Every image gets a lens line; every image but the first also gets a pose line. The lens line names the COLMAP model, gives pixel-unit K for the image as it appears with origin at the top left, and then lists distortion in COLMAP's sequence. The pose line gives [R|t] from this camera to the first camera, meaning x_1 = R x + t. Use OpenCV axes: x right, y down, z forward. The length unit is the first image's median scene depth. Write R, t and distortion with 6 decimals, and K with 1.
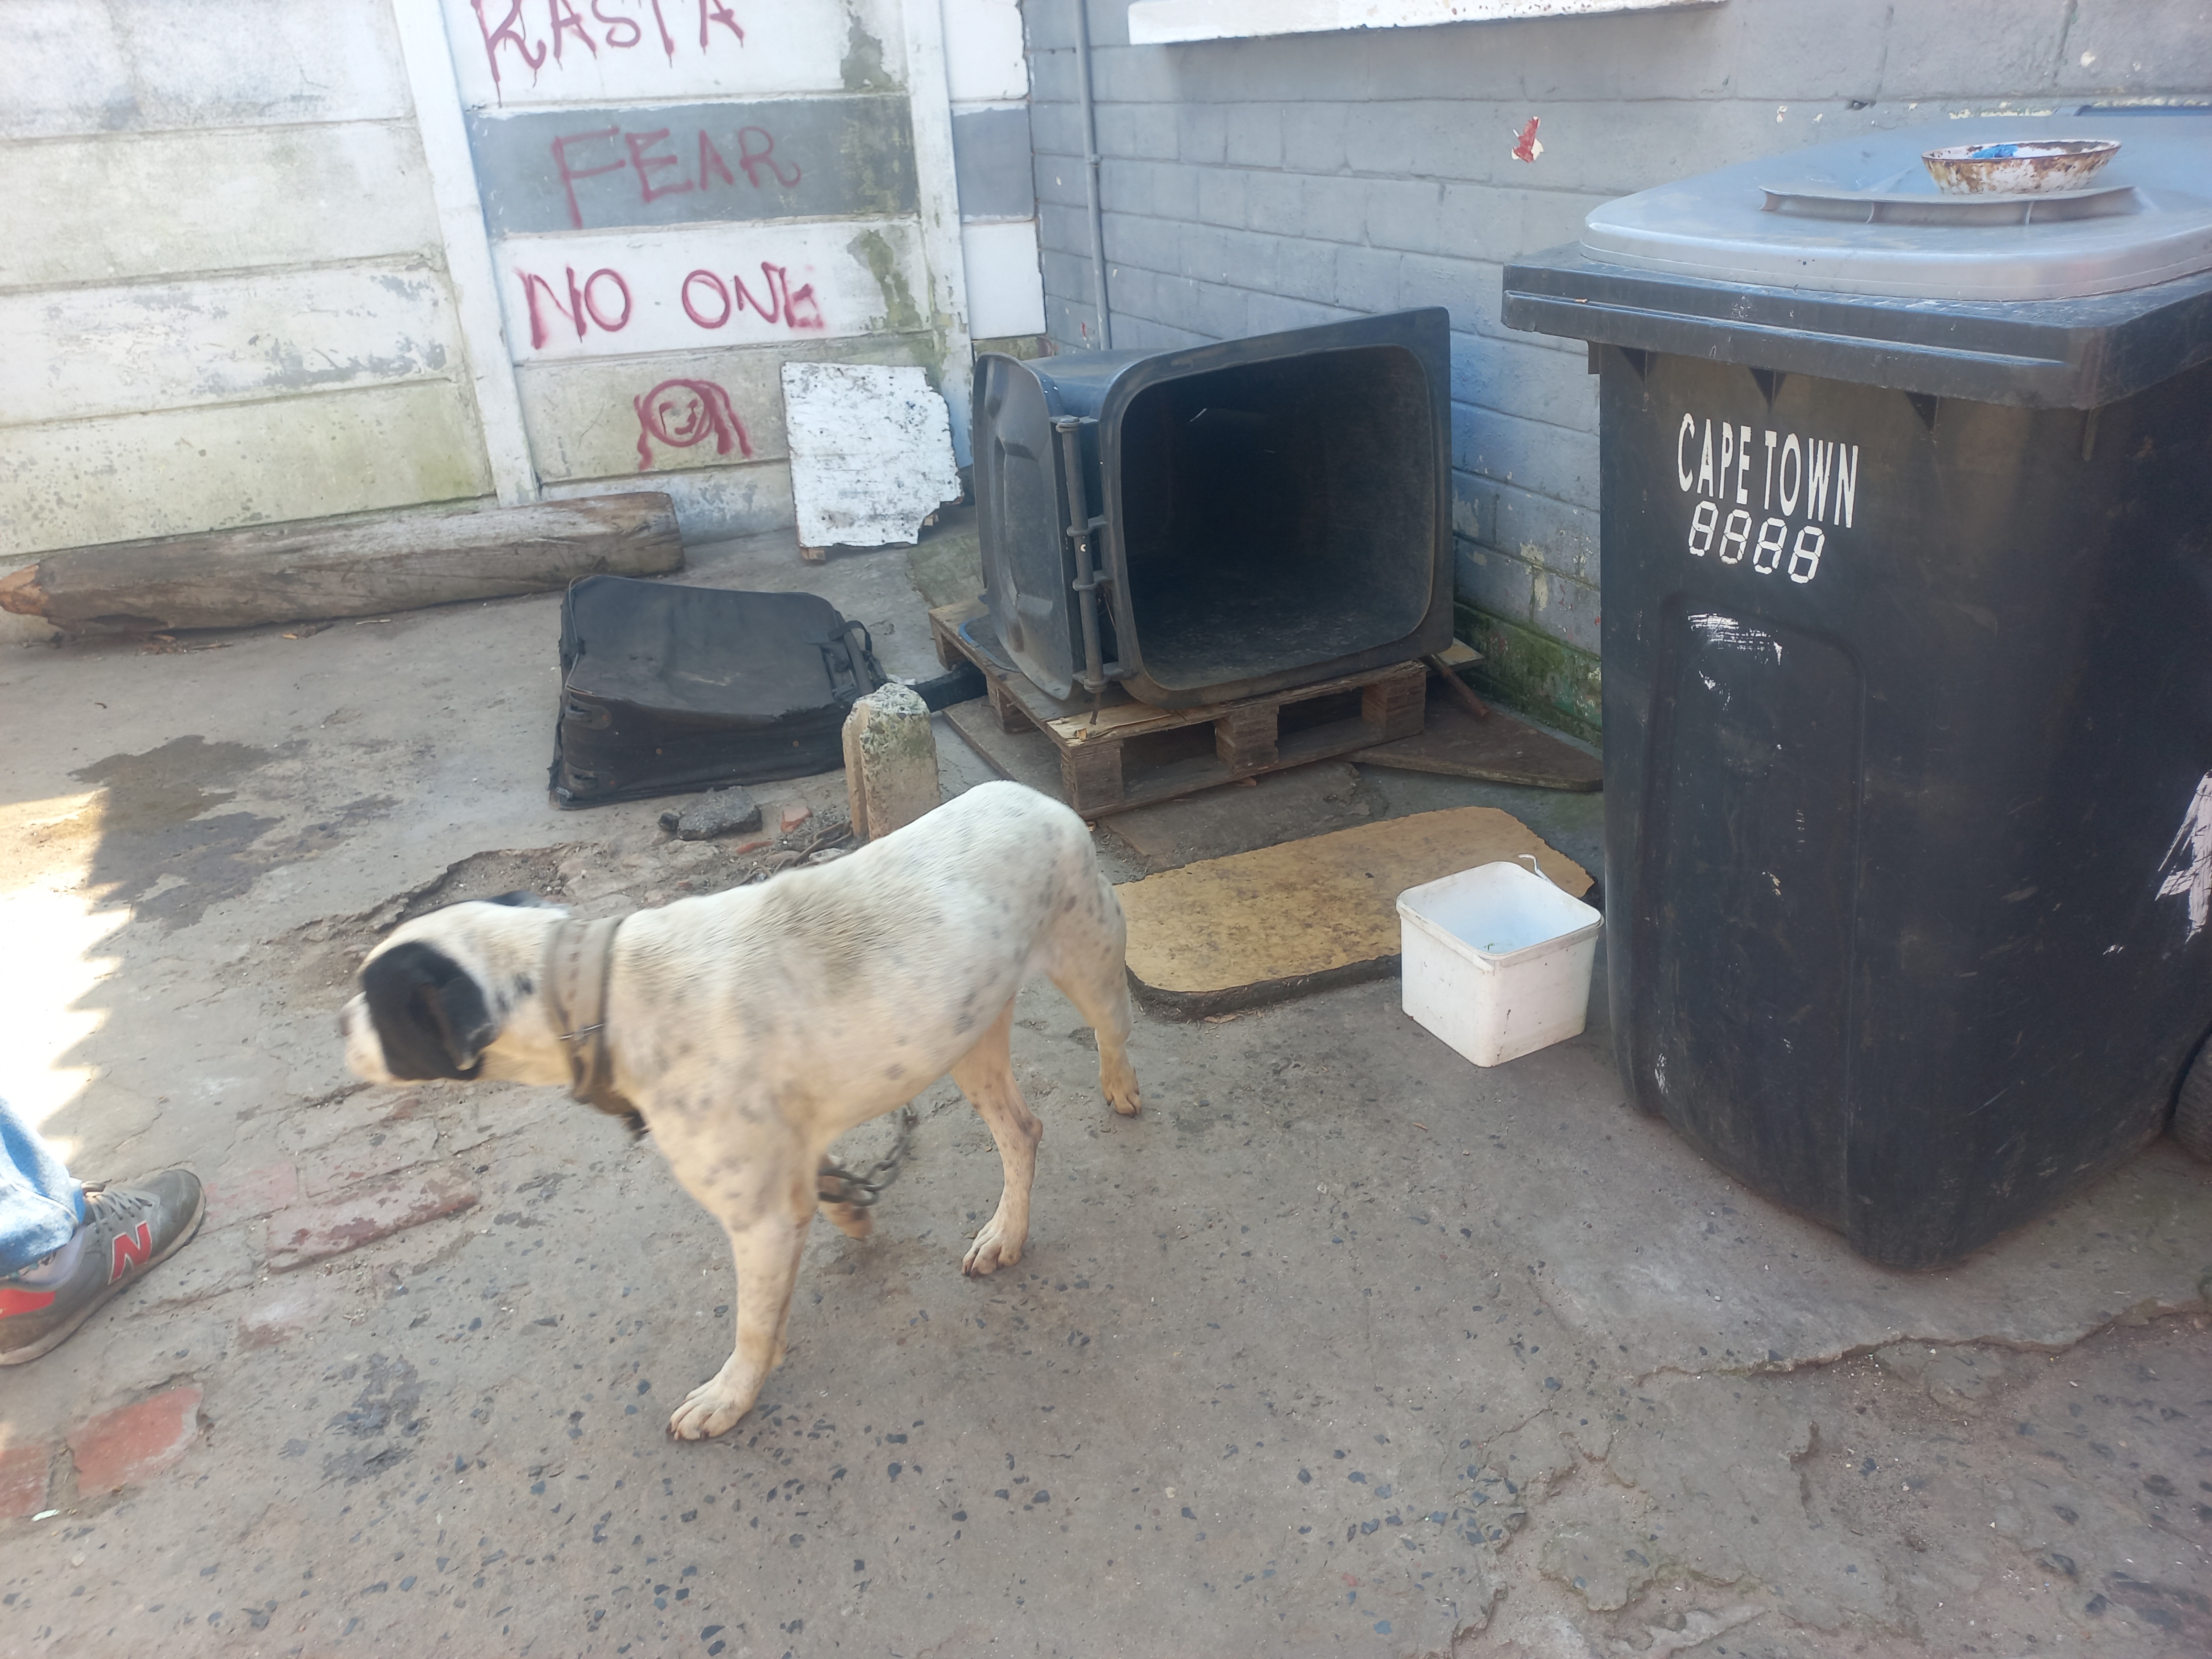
lens RADIAL K [[1528.9, 0, 1098.4], [0, 1528.9, 842.5], [0, 0, 1]] dist [0.016522, -0.006705]
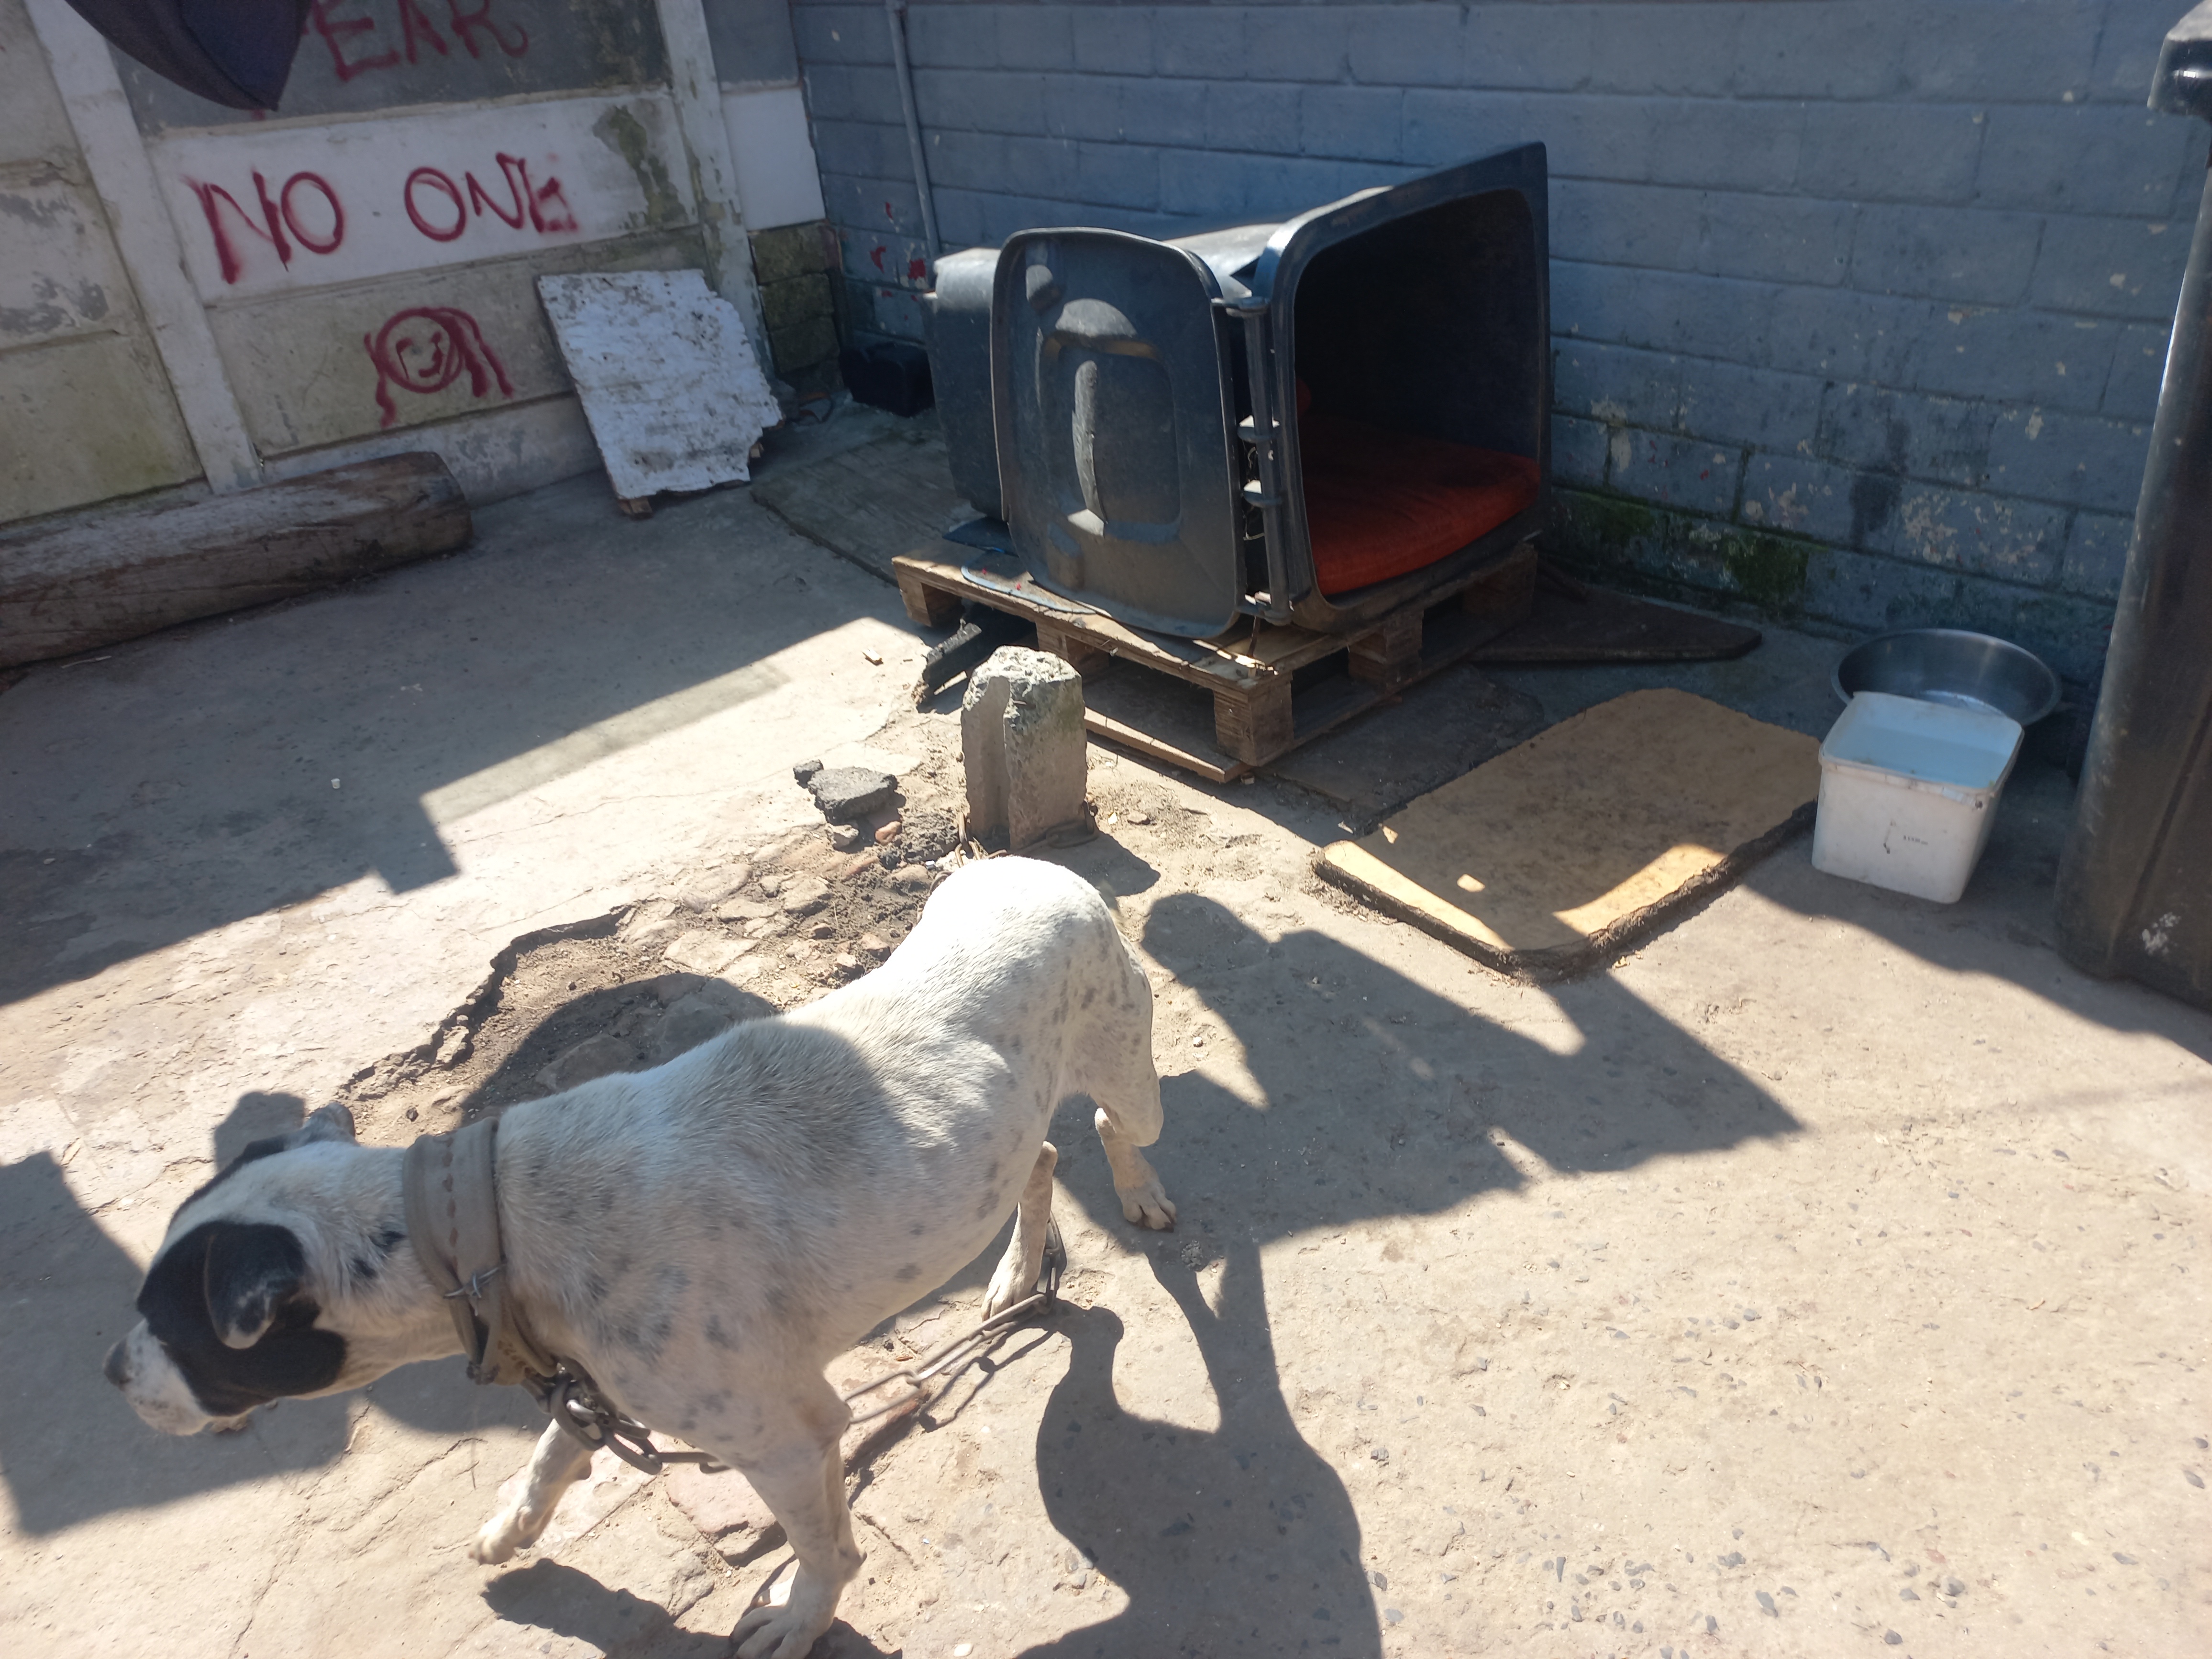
lens RADIAL K [[1528.9, 0, 1100.3], [0, 1528.9, 877.0], [0, 0, 1]] dist [0.016522, -0.006705]
pose [[0.948843, -0.180743, 0.258898, -0.309096], [0.157821, 0.981662, 0.106918, -0.058606], [-0.273475, -0.060589, 0.959969, 0.166440]]
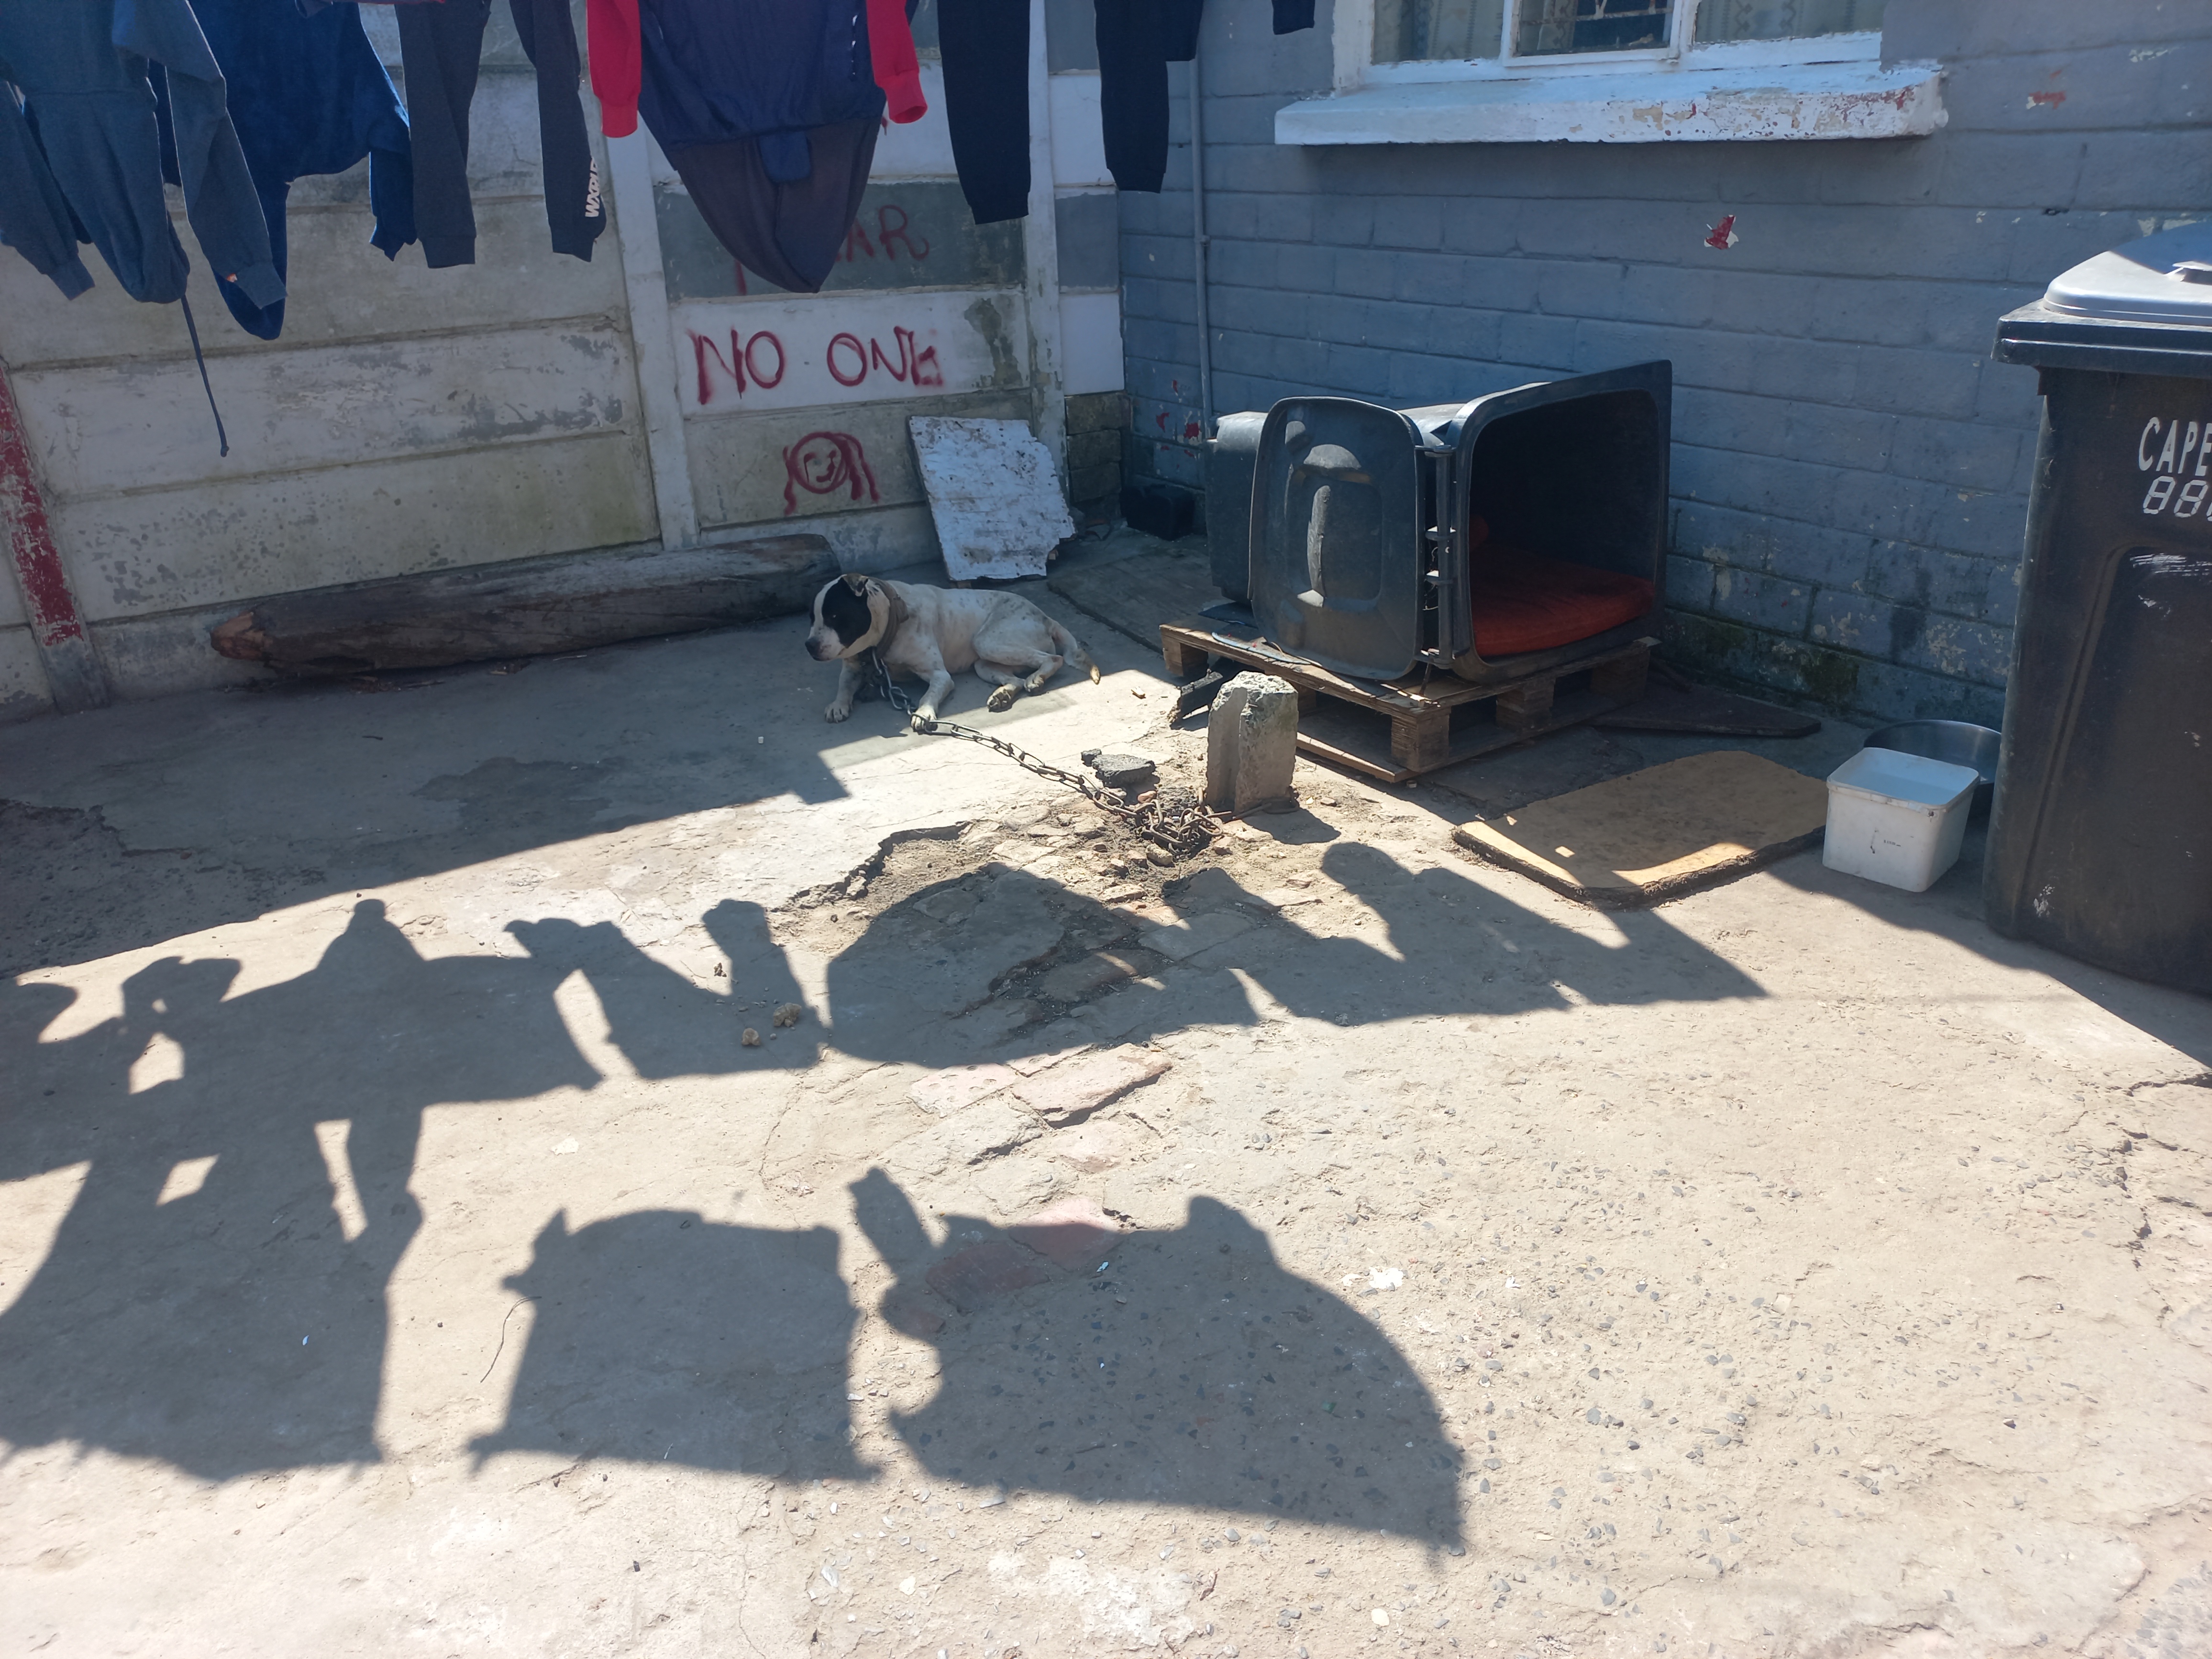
lens RADIAL K [[1528.9, 0, 1103.5], [0, 1528.9, 822.6], [0, 0, 1]] dist [0.016522, -0.006705]
pose [[0.985693, -0.048501, 0.161422, -0.421558], [0.056891, 0.997237, -0.047763, 0.060457], [-0.158659, 0.056263, 0.985729, -0.140295]]
